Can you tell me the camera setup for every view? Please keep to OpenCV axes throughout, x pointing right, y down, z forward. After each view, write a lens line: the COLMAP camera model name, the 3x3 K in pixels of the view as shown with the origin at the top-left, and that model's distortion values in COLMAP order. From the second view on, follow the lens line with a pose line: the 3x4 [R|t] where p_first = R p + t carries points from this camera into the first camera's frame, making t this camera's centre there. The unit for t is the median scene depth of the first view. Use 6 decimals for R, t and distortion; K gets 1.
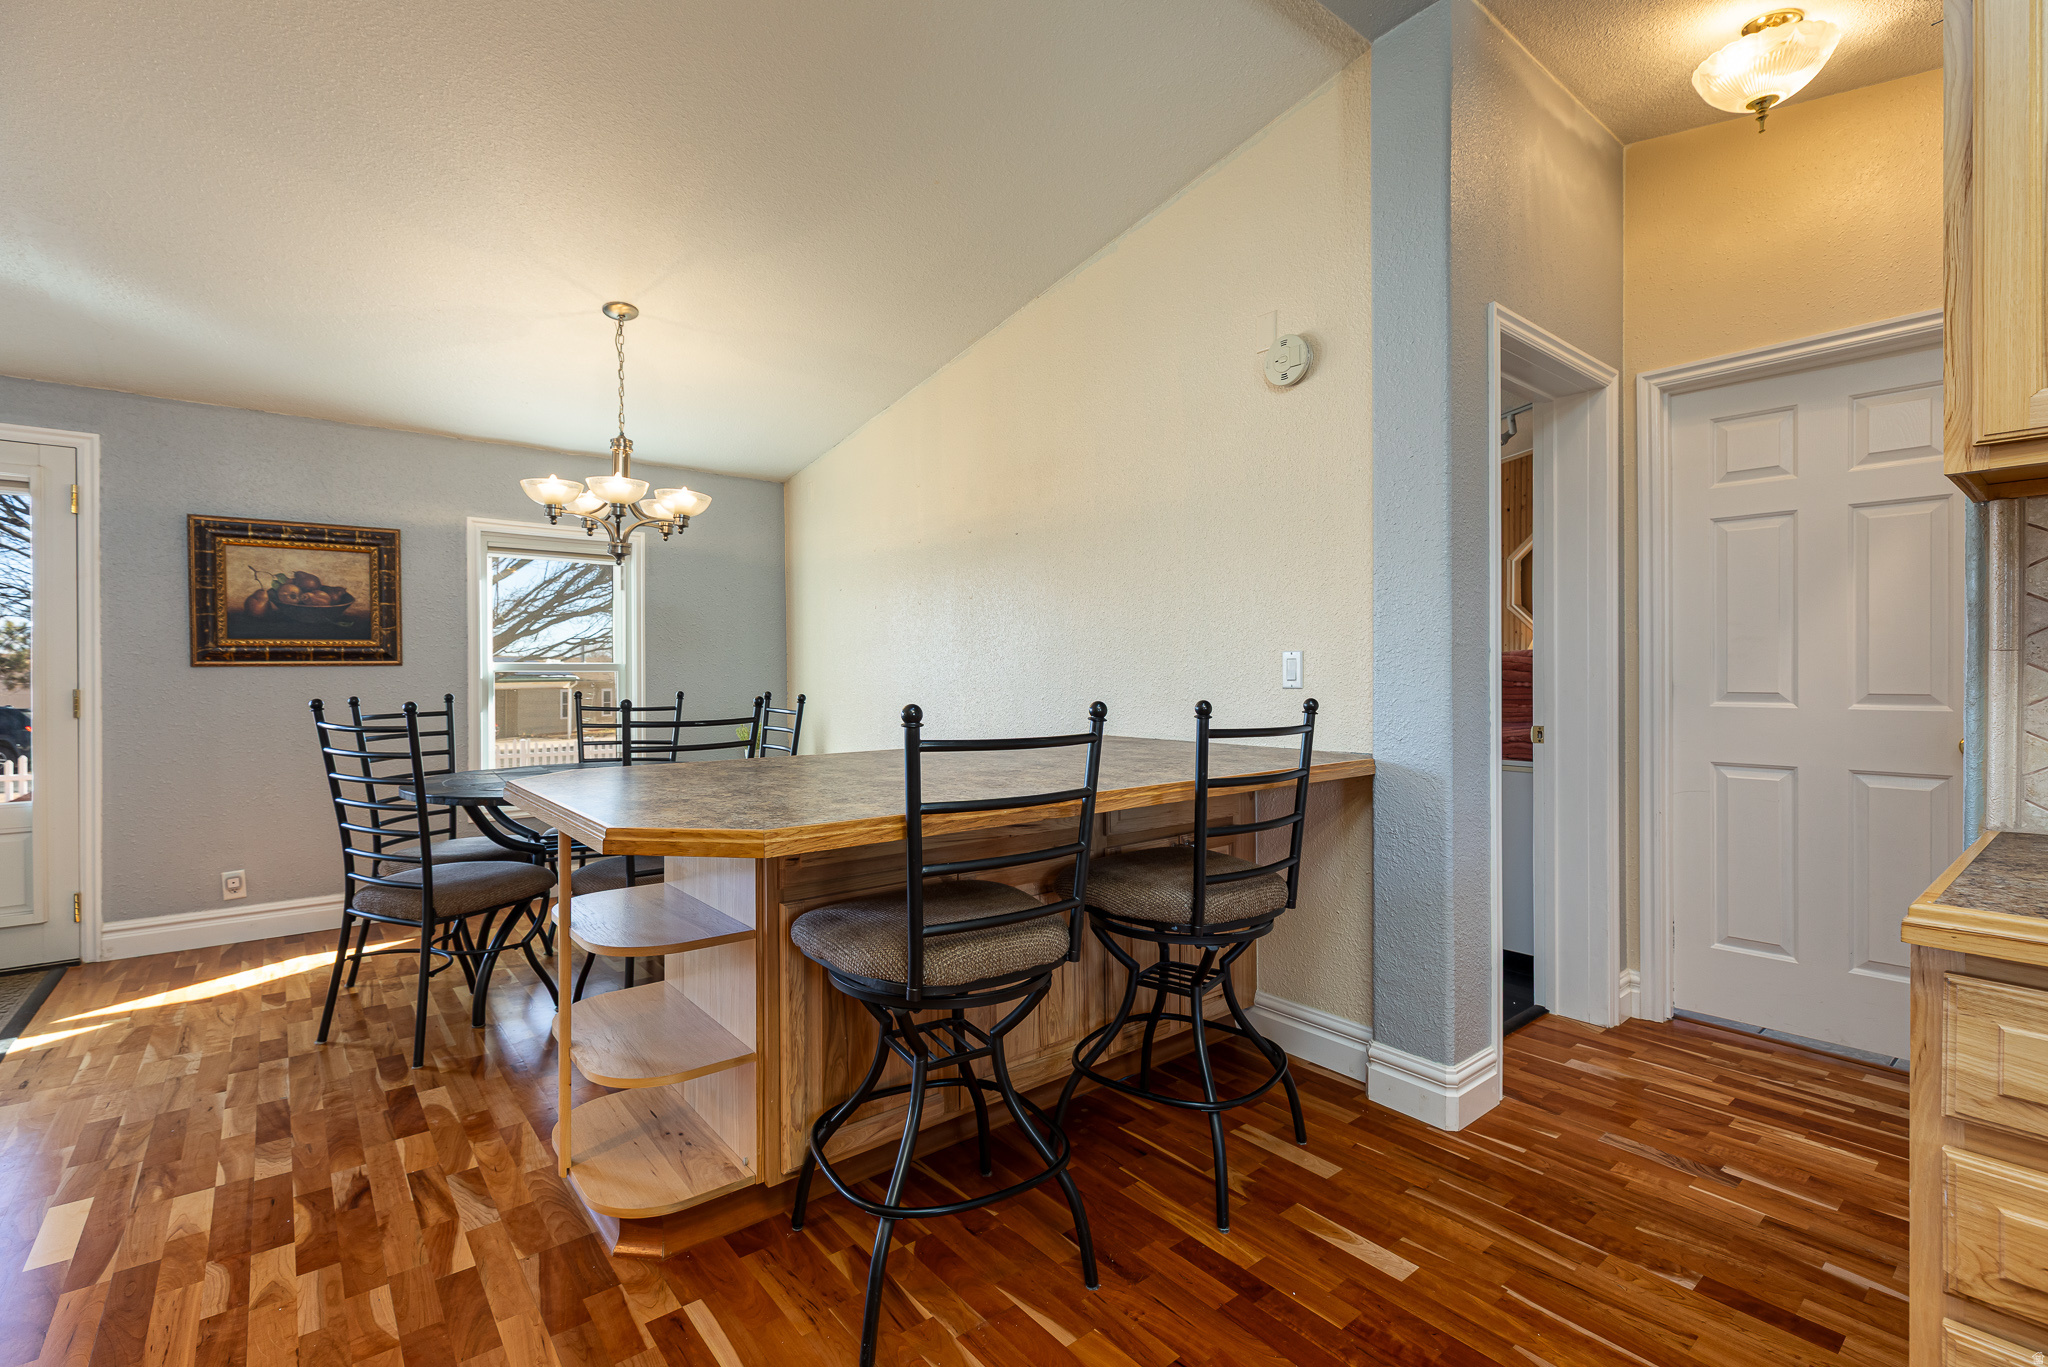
lens RADIAL K [[924.2, 0, 1017.2], [0, 924.2, 673.8], [0, 0, 1]] dist [0.002566, 0.000094]
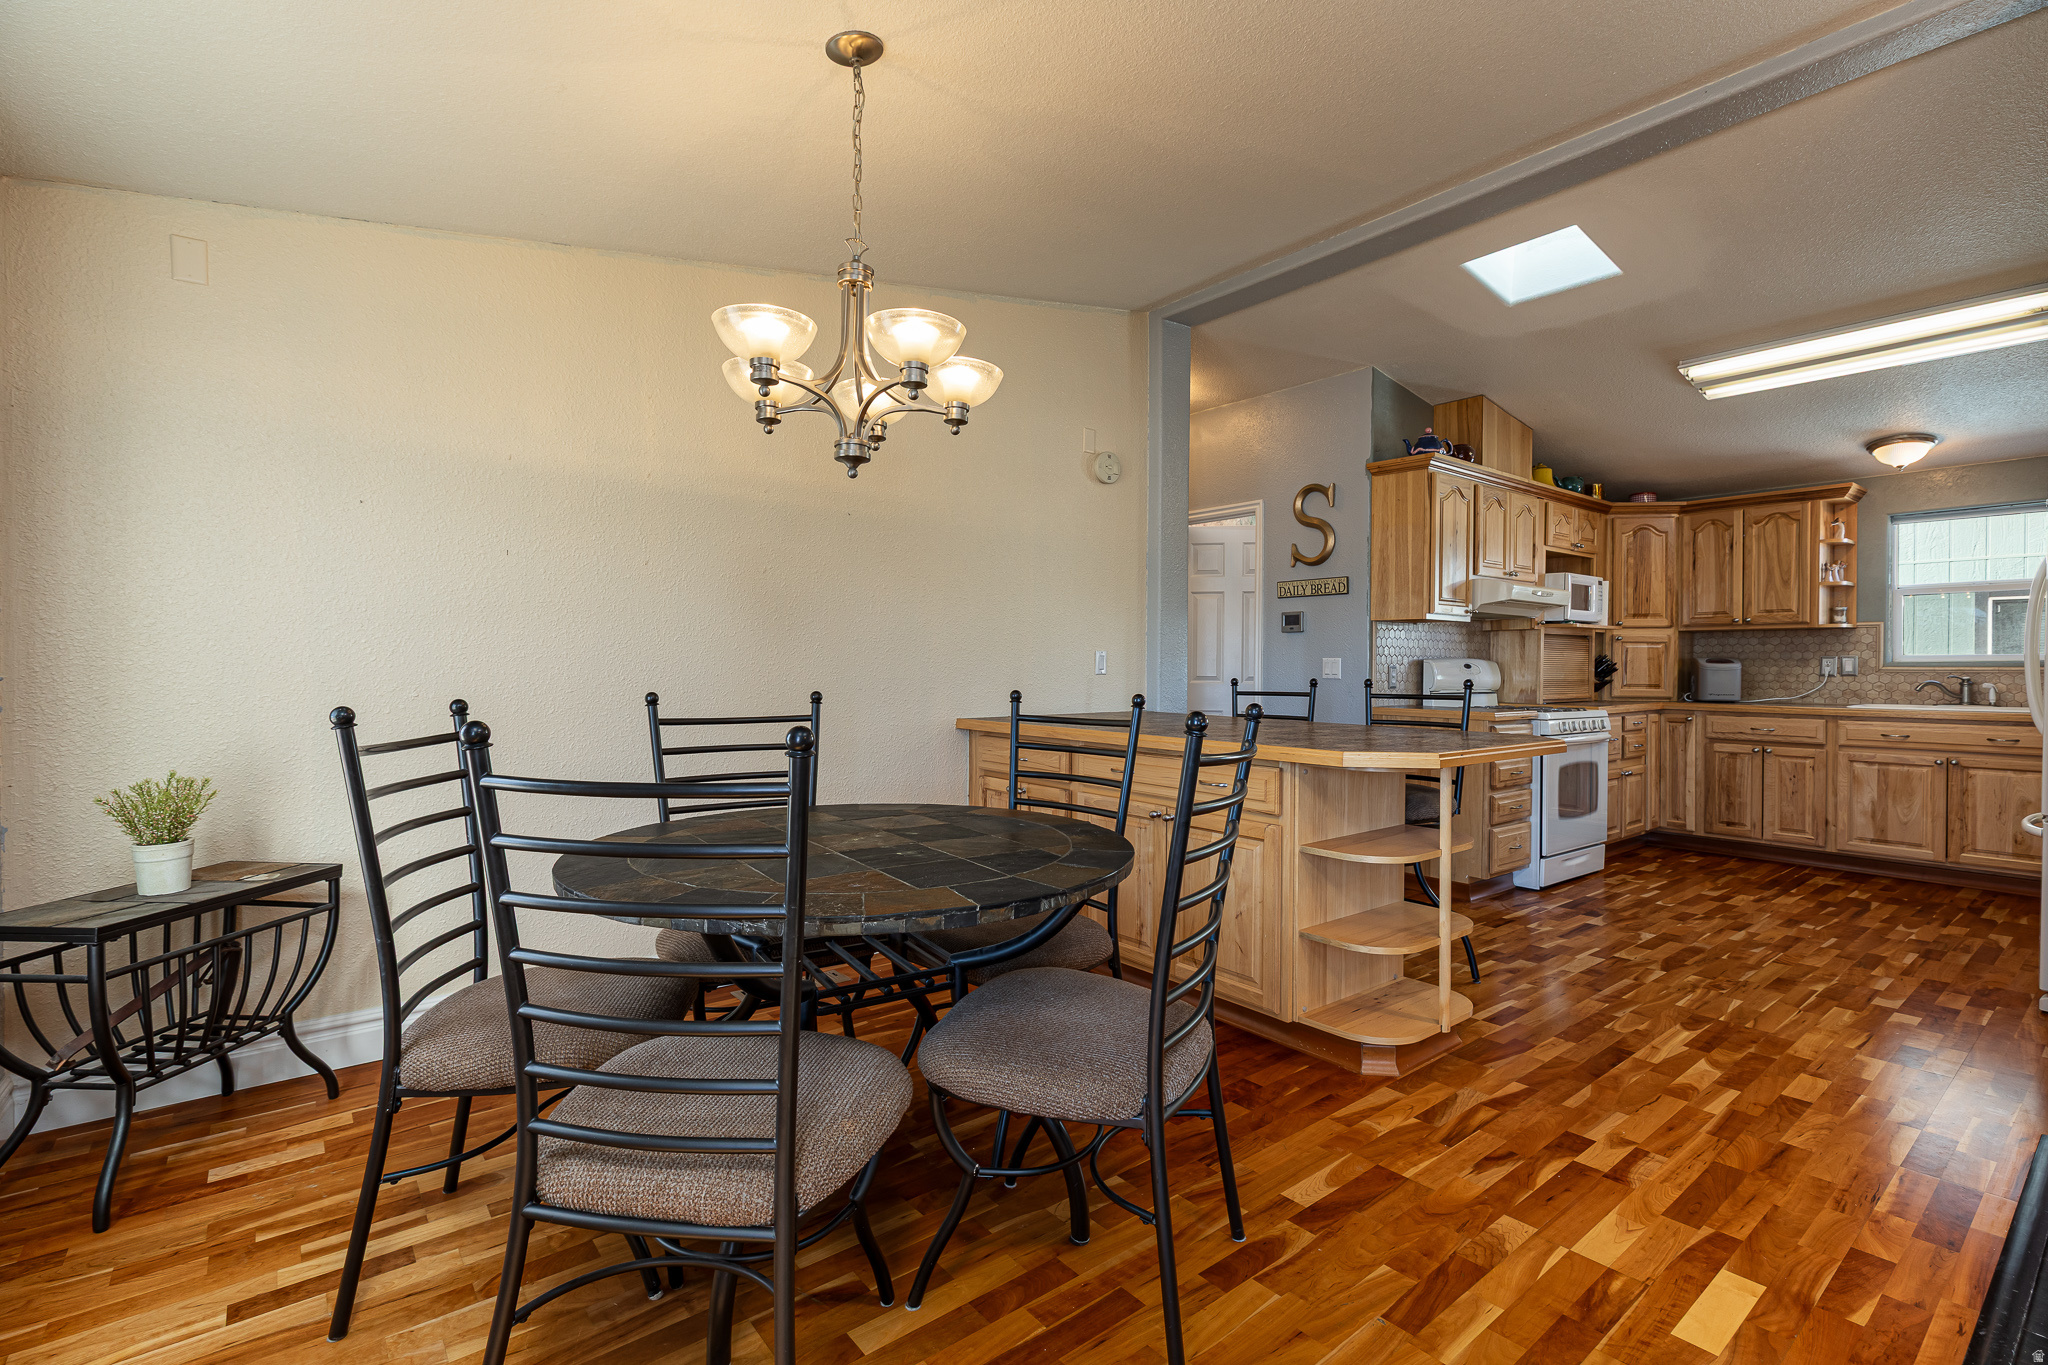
lens RADIAL K [[924.2, 0, 1022.0], [0, 924.2, 675.2], [0, 0, 1]] dist [0.002566, 0.000094]
pose [[0.011217, -0.010016, 0.999887, -1.529803], [-0.002045, 0.999948, 0.010040, -0.000510], [-0.999935, -0.002157, 0.011196, 1.324729]]
